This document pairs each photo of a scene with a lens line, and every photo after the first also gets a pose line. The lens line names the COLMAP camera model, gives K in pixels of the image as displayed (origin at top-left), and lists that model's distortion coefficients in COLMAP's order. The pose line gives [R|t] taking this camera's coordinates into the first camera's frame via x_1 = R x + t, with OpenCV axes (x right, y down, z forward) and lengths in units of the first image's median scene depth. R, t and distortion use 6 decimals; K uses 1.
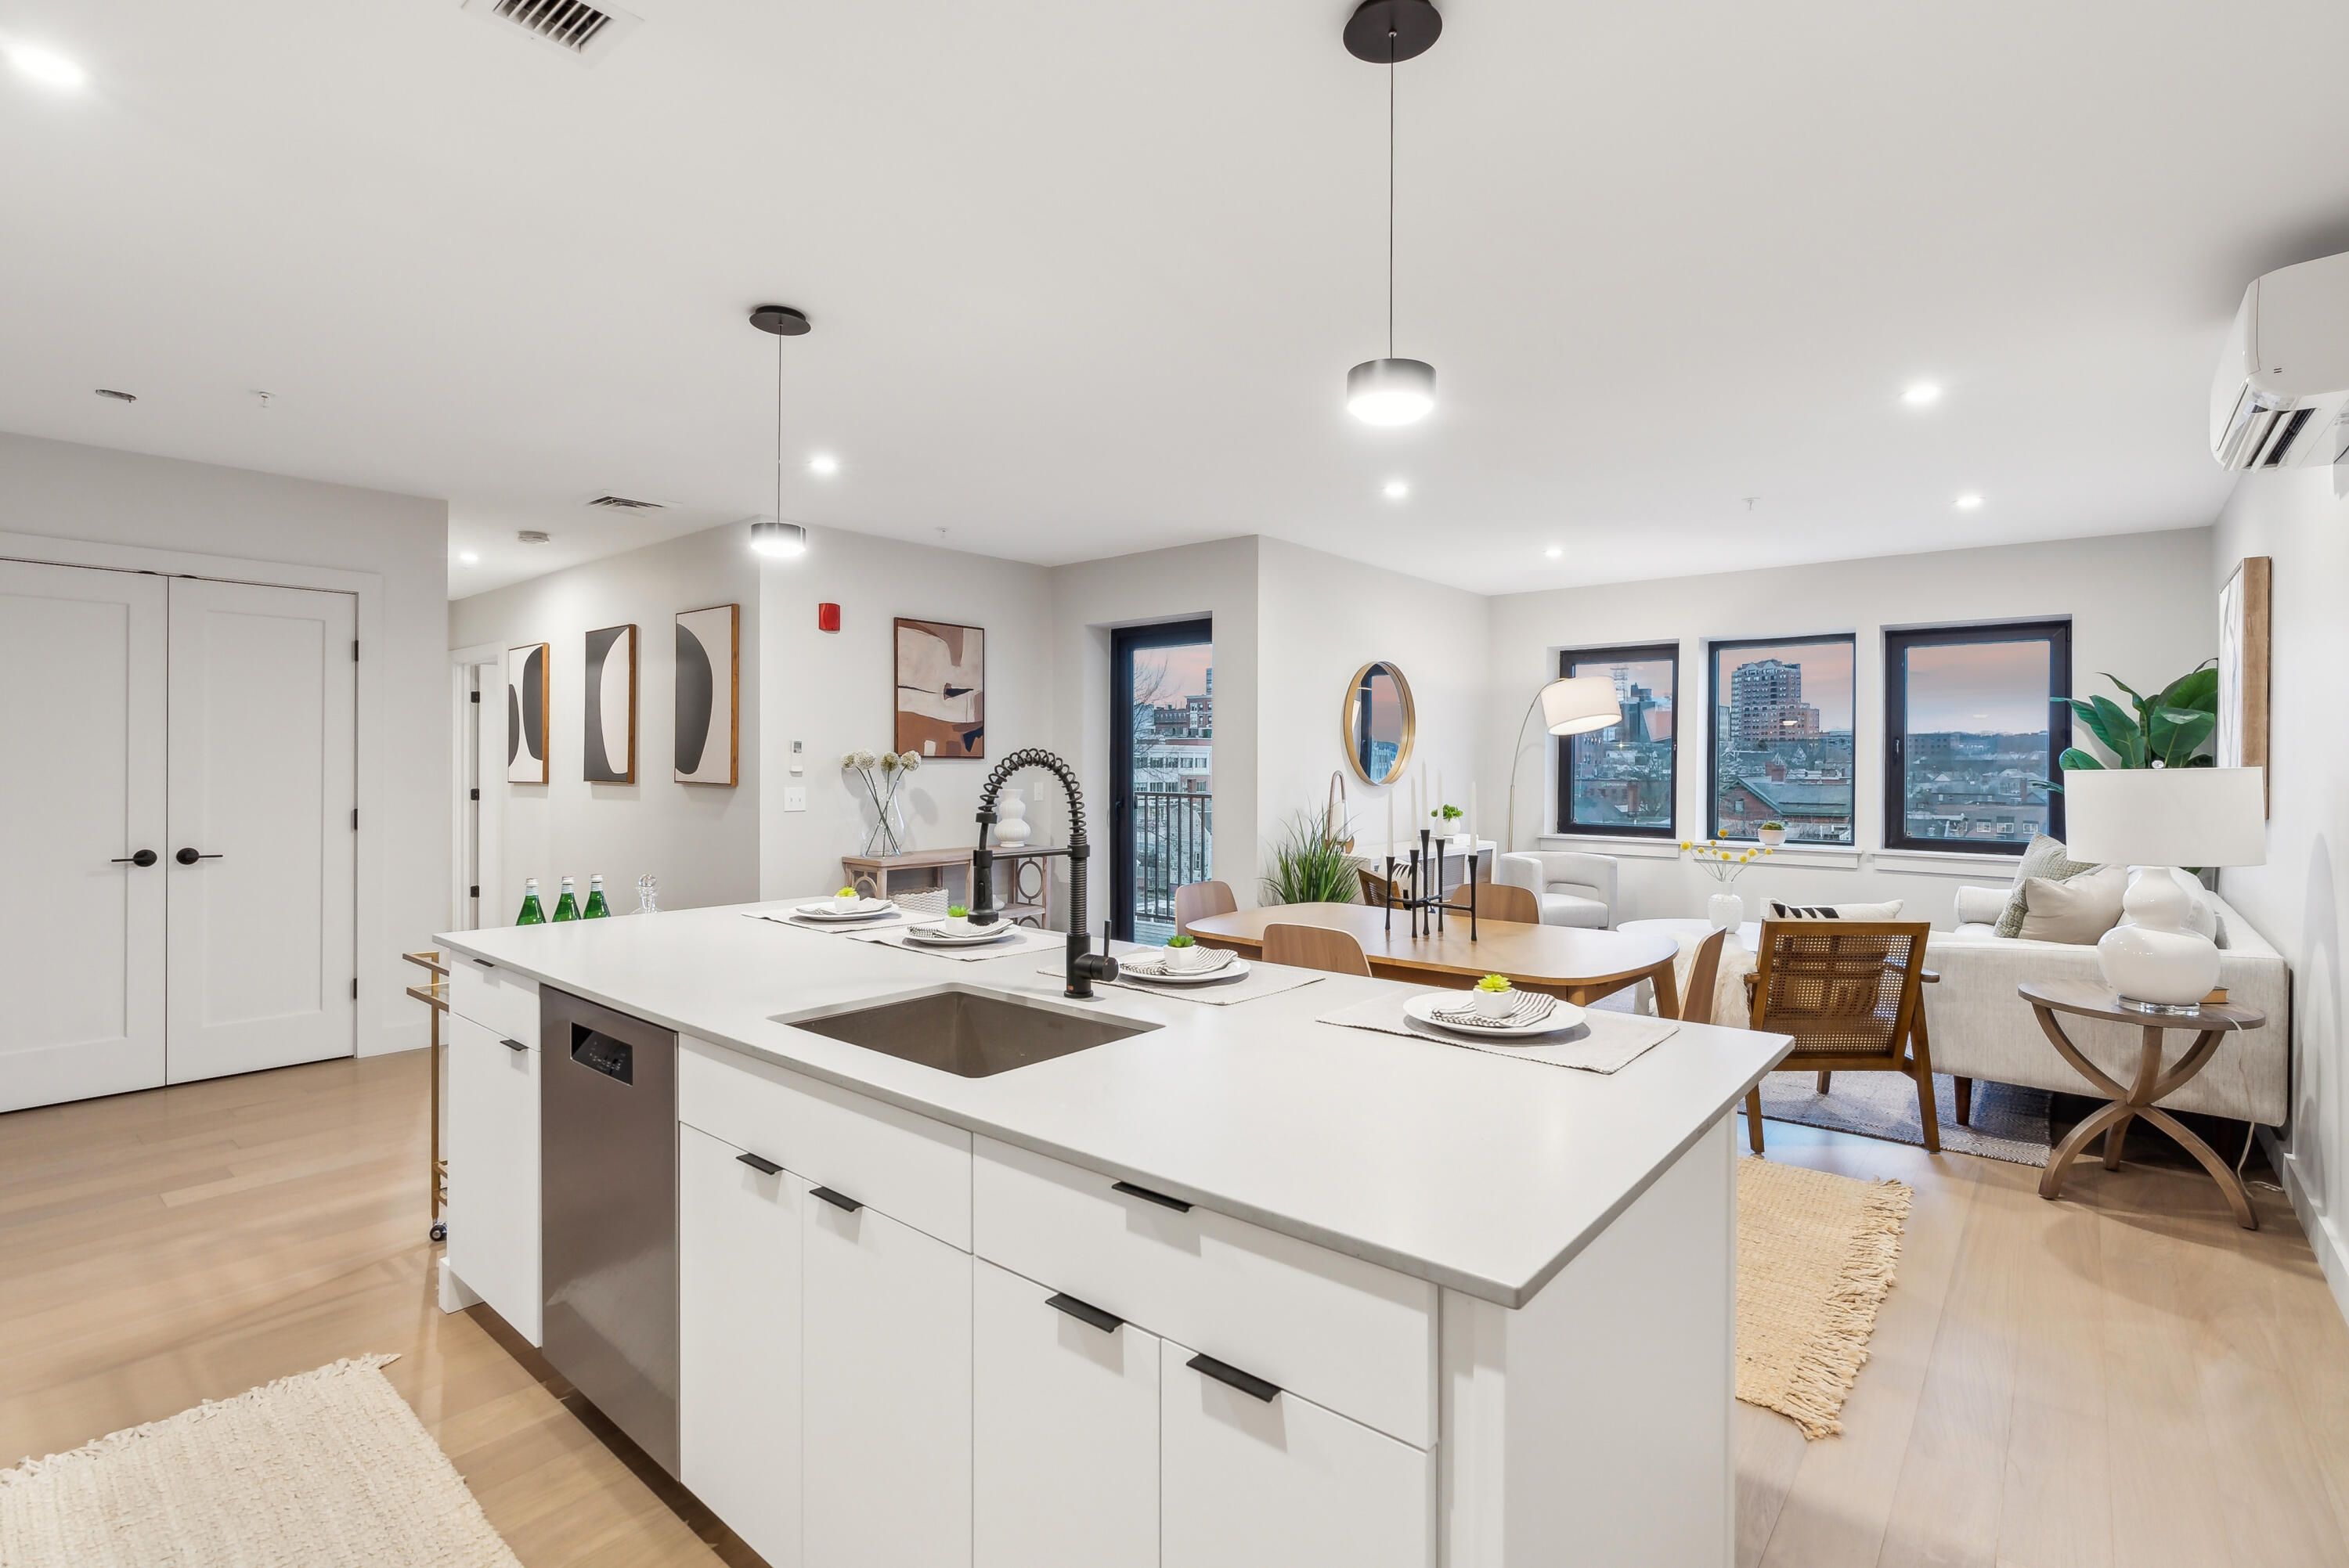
lens RADIAL K [[1090.4, 0, 1176.0], [0, 1090.4, 763.6], [0, 0, 1]] dist [-0.011935, 0.005971]
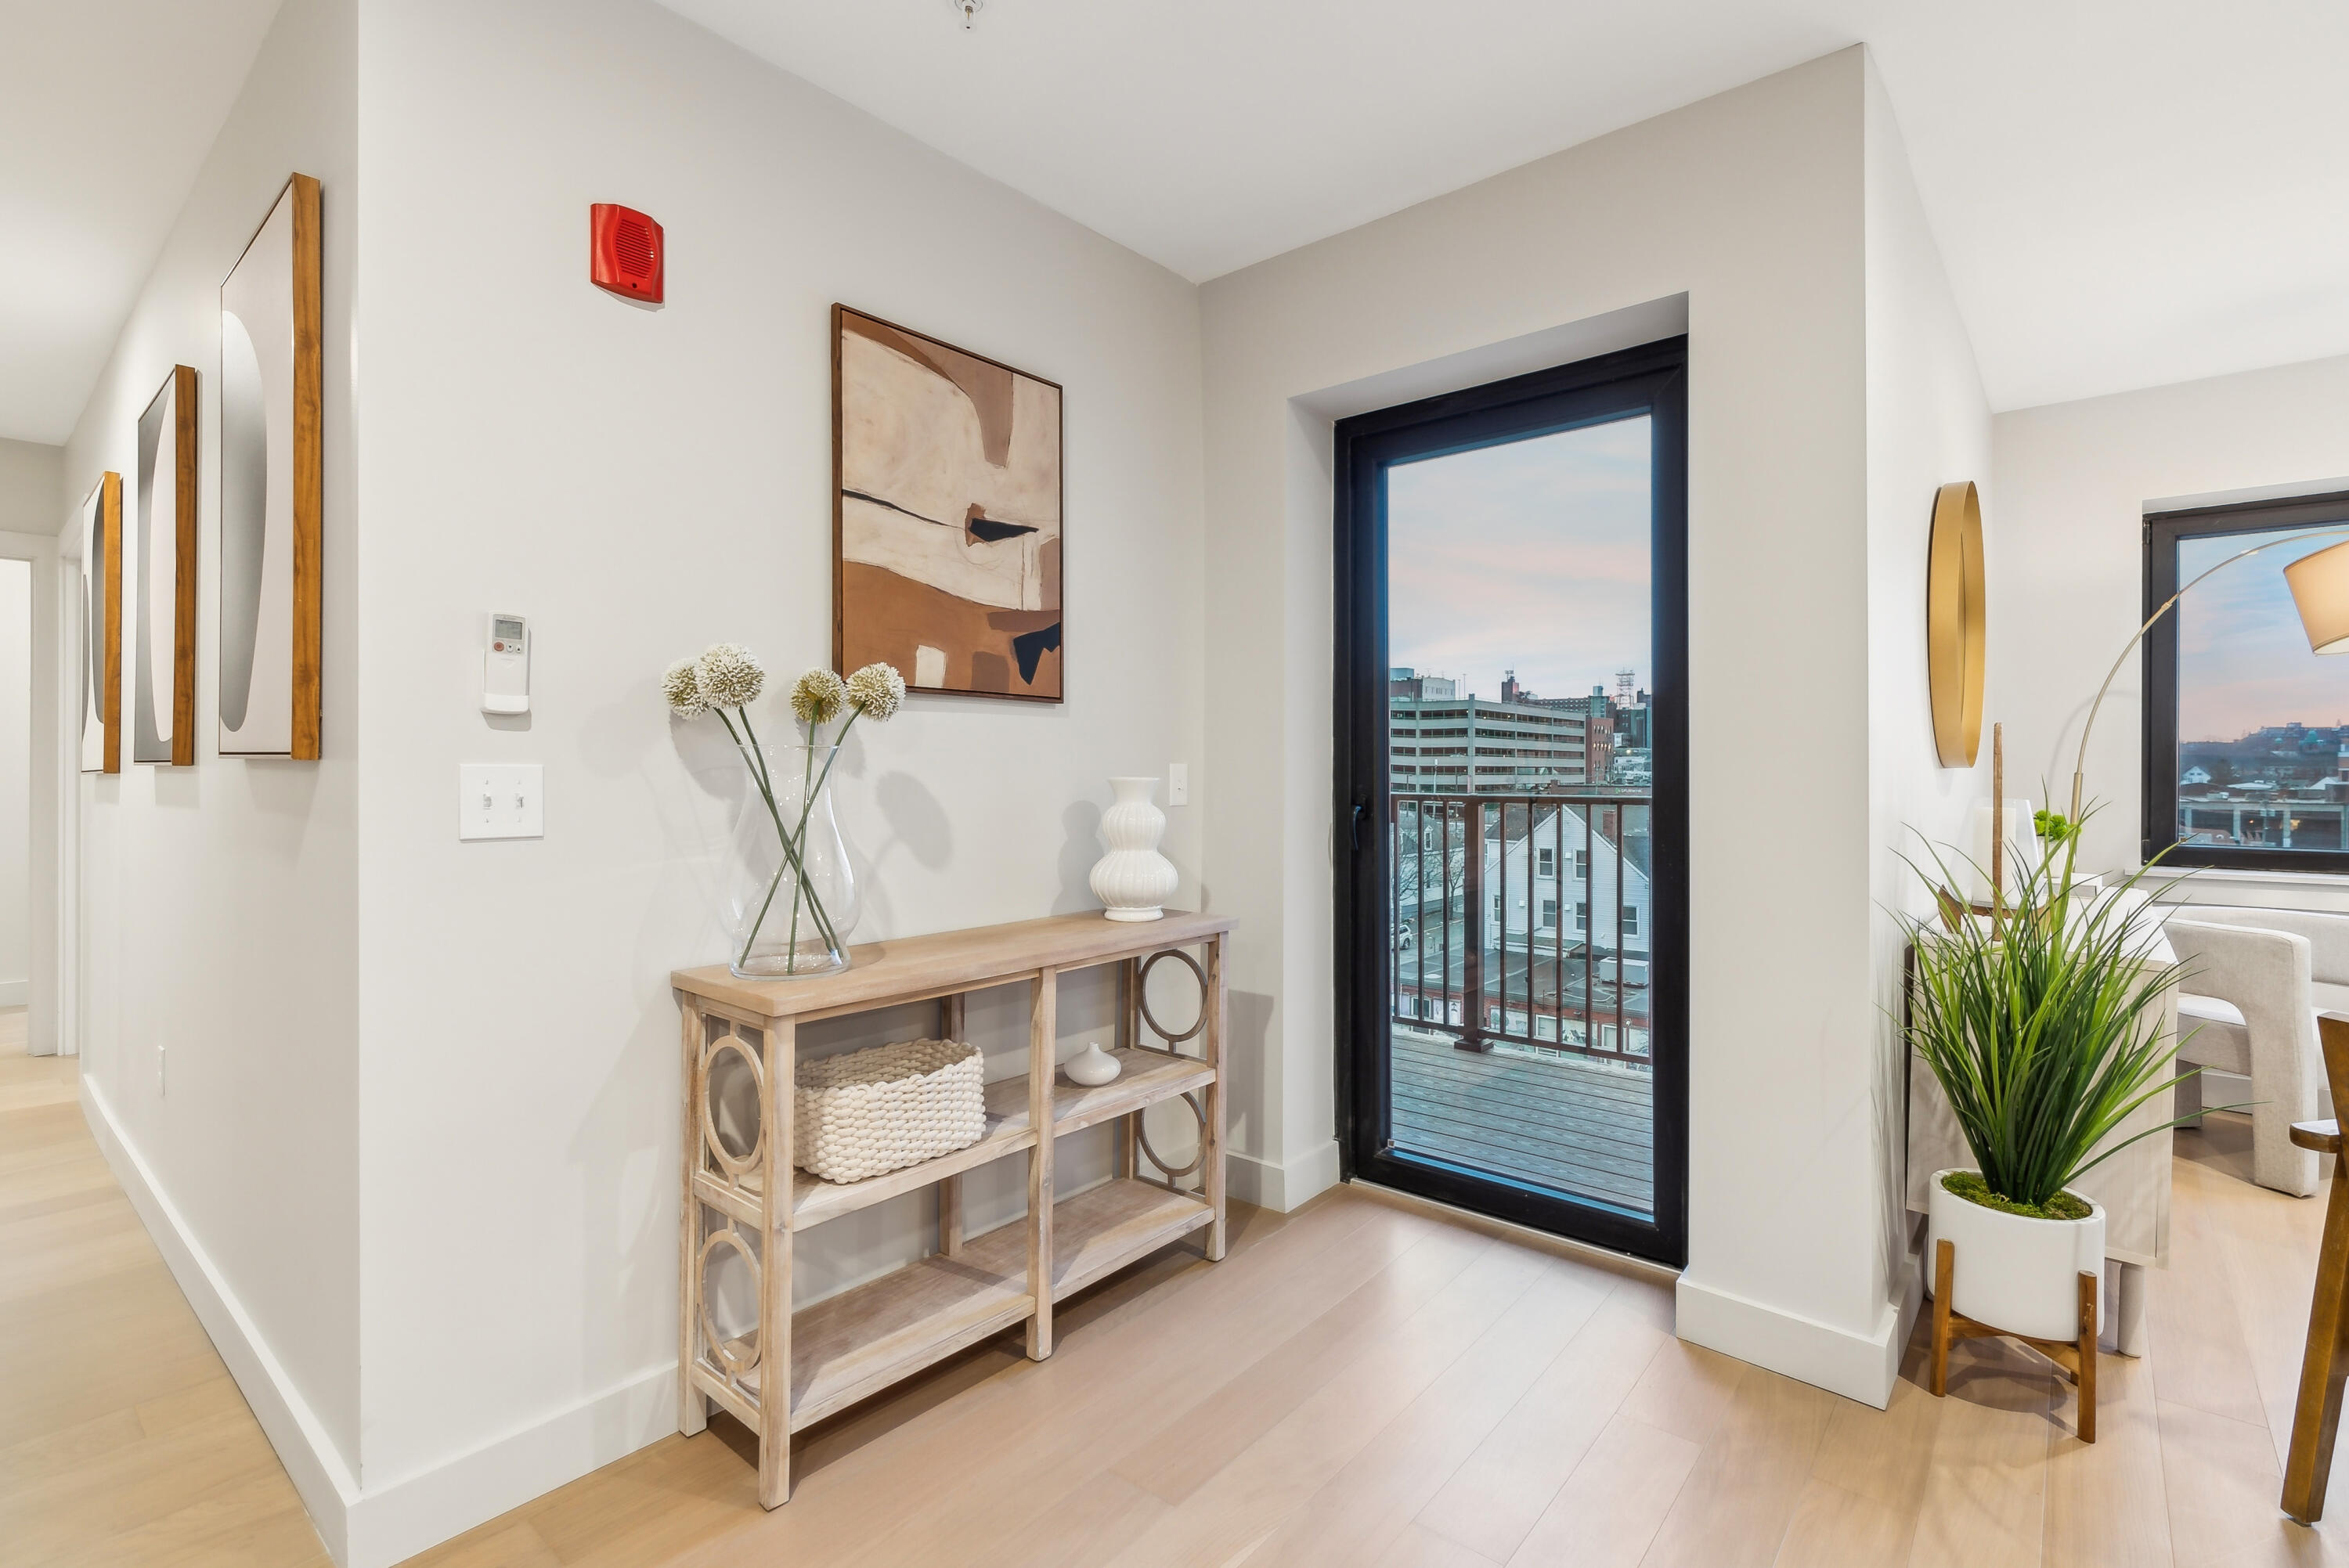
lens RADIAL K [[1087.0, 0, 1171.9], [0, 1087.0, 769.6], [0, 0, 1]] dist [-0.017277, 0.008458]
pose [[0.999983, -0.003560, -0.004622, -0.148998], [0.003551, 0.999992, -0.001920, 0.024057], [0.004629, 0.001903, 0.999987, 0.661926]]
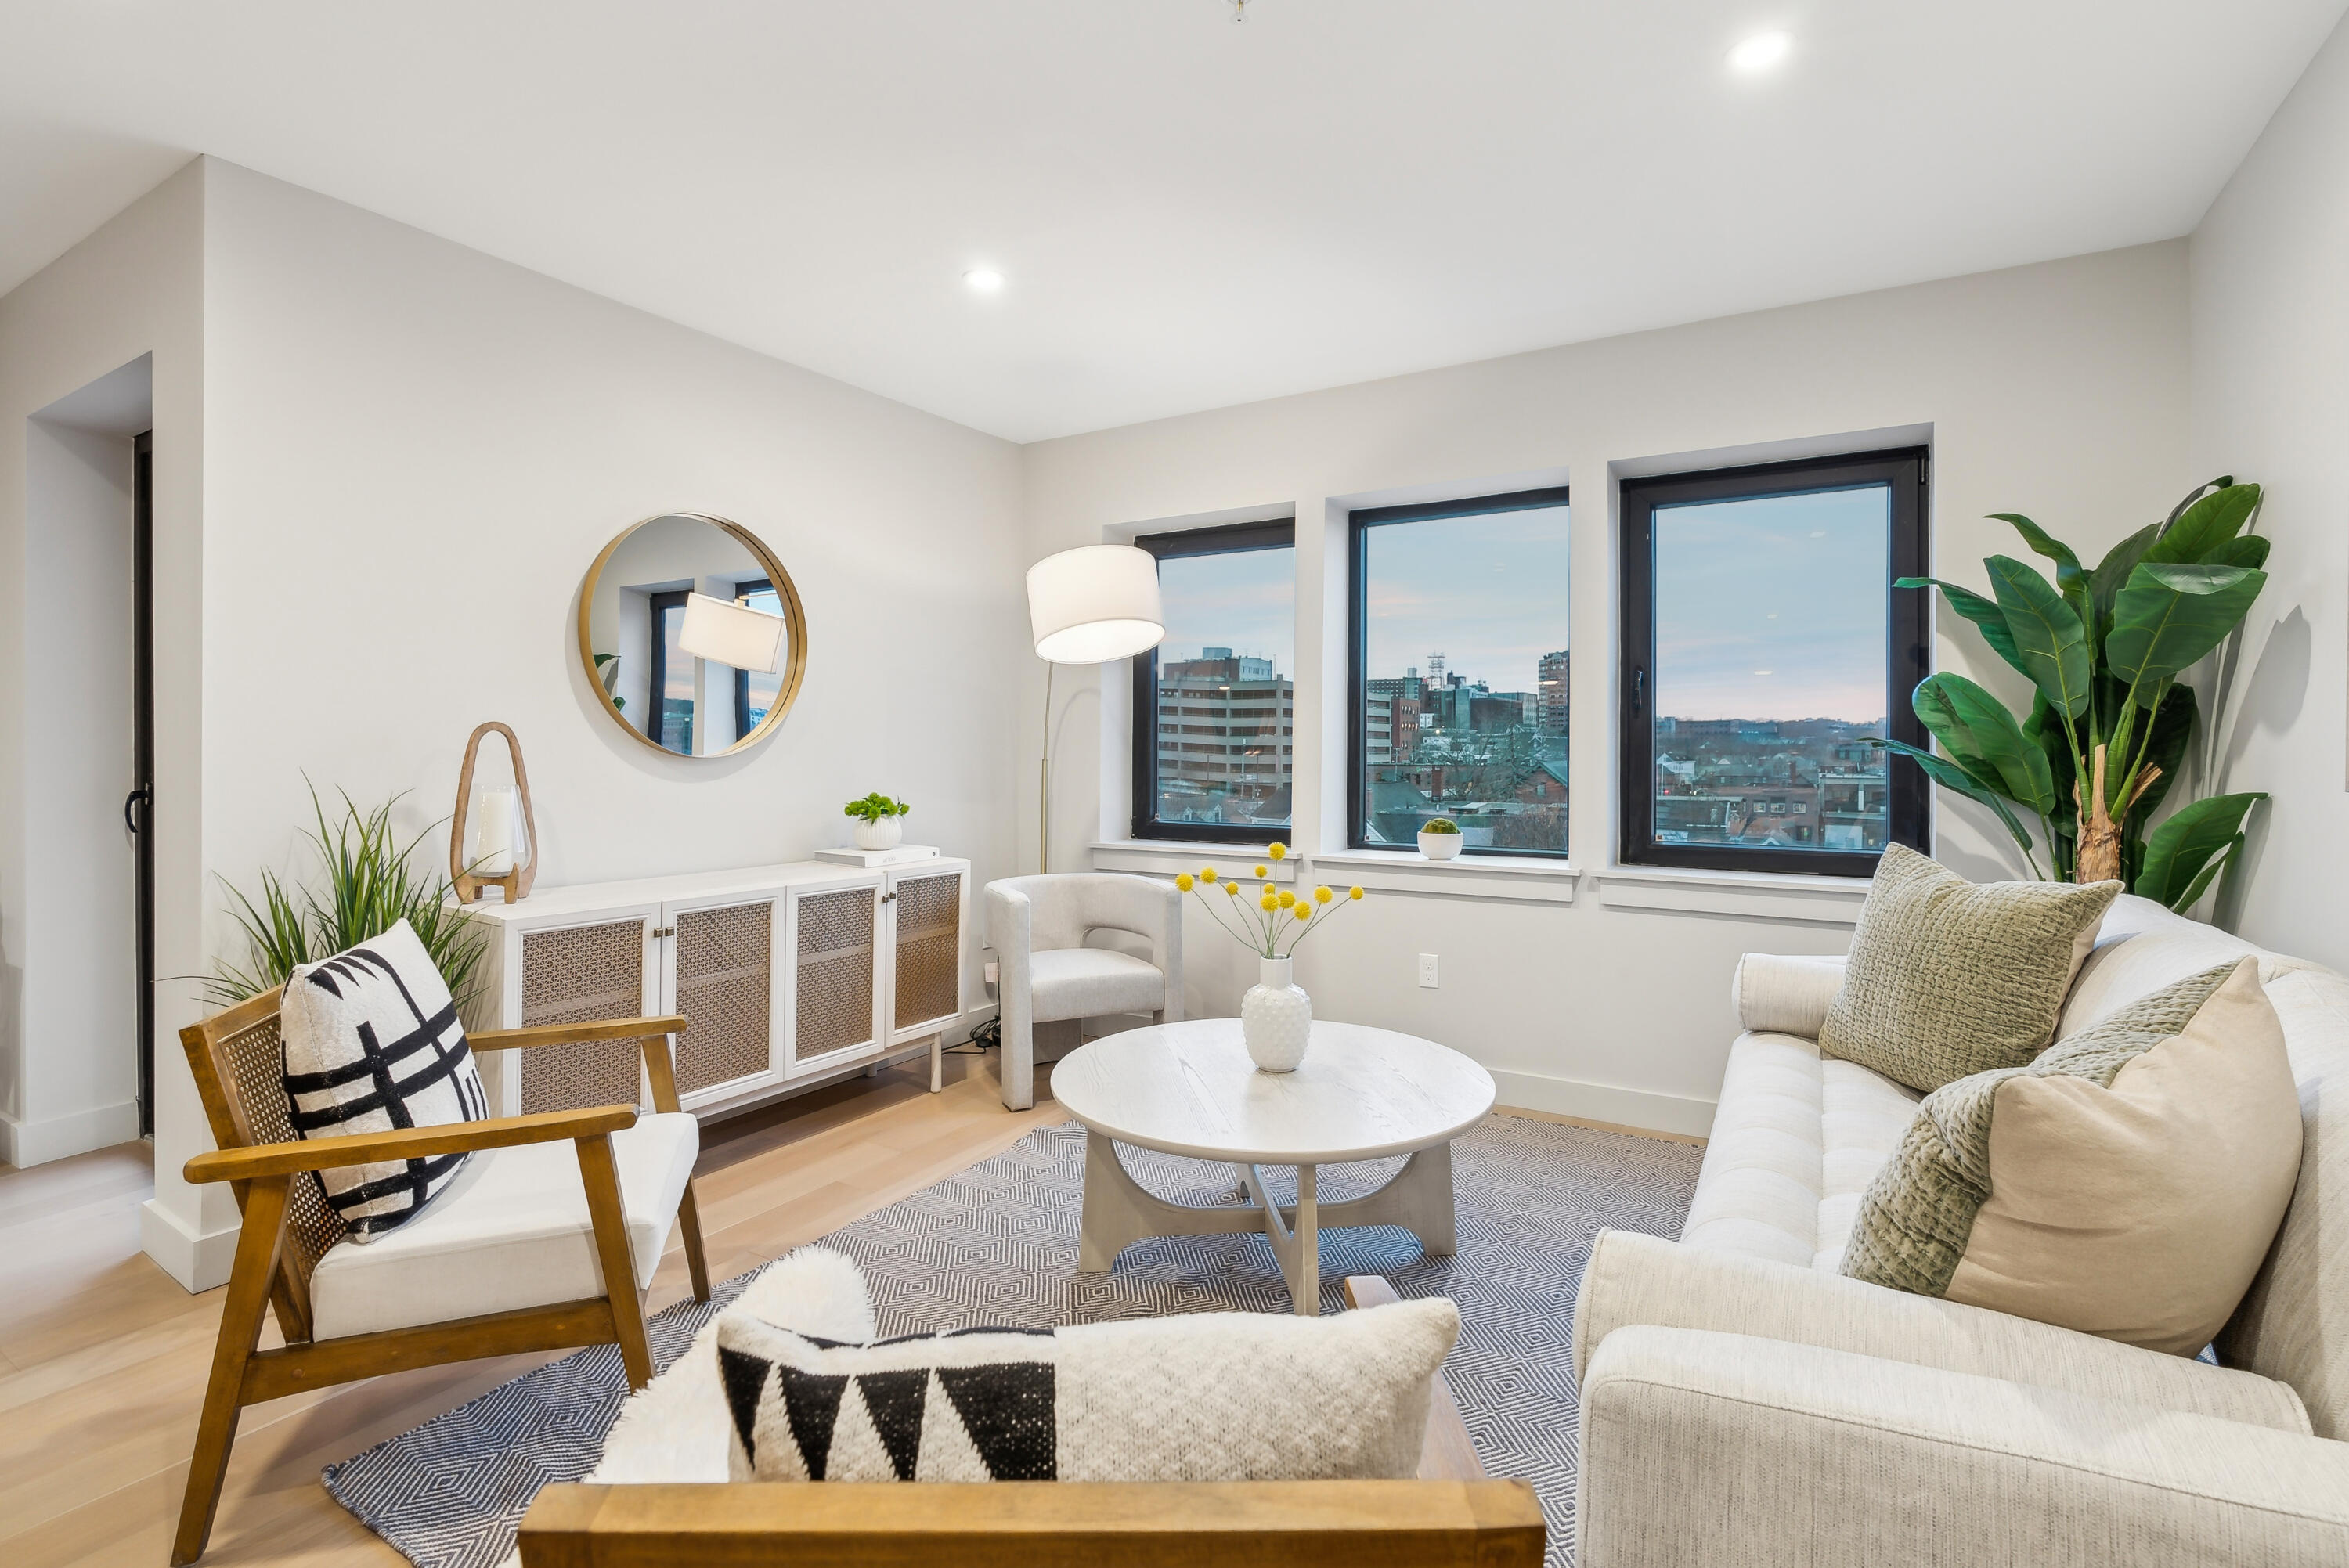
lens RADIAL K [[1106.6, 0, 1176.6], [0, 1106.6, 754.5], [0, 0, 1]] dist [-0.008430, 0.000395]
pose [[0.988069, -0.003876, 0.153960, 0.383713], [0.003326, 0.999987, 0.003829, 0.020564], [-0.153973, -0.003271, 0.988070, 0.533389]]
